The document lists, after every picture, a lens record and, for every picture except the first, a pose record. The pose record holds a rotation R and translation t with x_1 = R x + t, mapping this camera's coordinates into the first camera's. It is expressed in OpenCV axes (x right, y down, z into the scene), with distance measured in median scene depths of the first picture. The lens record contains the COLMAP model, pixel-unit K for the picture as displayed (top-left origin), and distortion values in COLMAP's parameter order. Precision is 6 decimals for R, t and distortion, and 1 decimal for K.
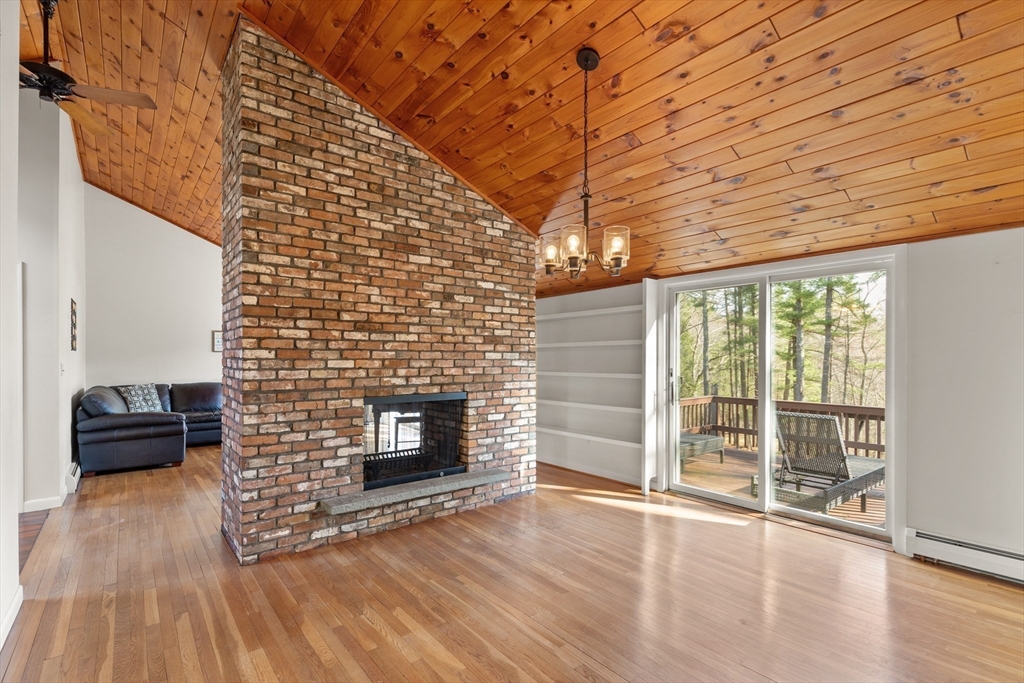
lens RADIAL K [[478.5, 0, 517.4], [0, 478.5, 347.9], [0, 0, 1]] dist [0.014037, -0.003472]
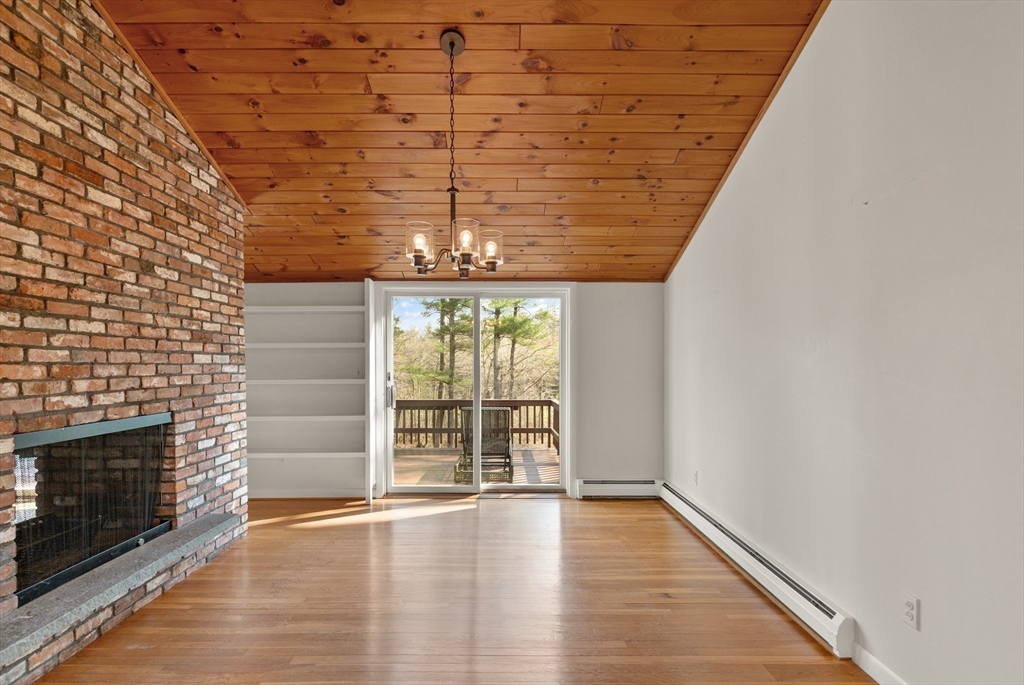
lens RADIAL K [[478.5, 0, 502.3], [0, 478.5, 362.6], [0, 0, 1]] dist [0.014037, -0.003472]
pose [[0.632668, 0.000012, 0.774423, -0.346230], [-0.015528, 0.999799, 0.012671, 0.006527], [-0.774267, -0.020042, 0.632541, 0.212823]]
